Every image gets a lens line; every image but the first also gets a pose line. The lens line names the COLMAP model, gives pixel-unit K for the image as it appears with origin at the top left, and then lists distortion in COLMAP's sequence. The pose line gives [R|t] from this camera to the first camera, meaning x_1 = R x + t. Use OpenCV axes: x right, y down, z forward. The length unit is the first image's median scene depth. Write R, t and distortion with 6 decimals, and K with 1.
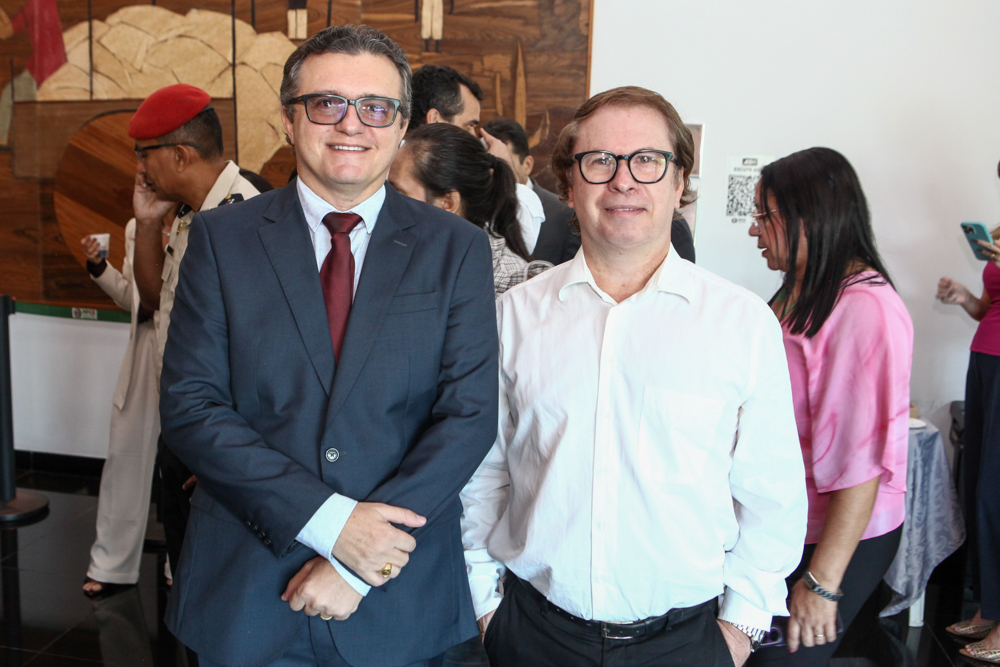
lens RADIAL K [[987.3, 0, 501.5], [0, 987.3, 329.1], [0, 0, 1]] dist [0.016336, 0.000000]
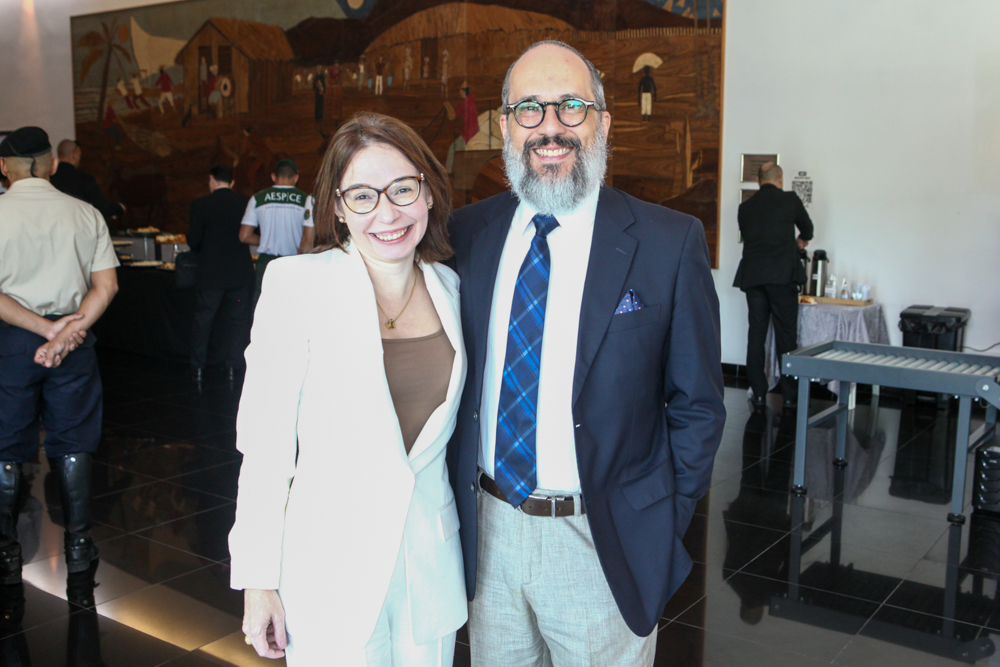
lens RADIAL K [[987.3, 0, 500.8], [0, 987.3, 334.8], [0, 0, 1]] dist [0.016336, 0.000000]
pose [[0.914935, 0.035872, -0.402003, 0.455713], [-0.030205, 0.999335, 0.020429, 0.107018], [0.402469, -0.006549, 0.915410, -0.881850]]
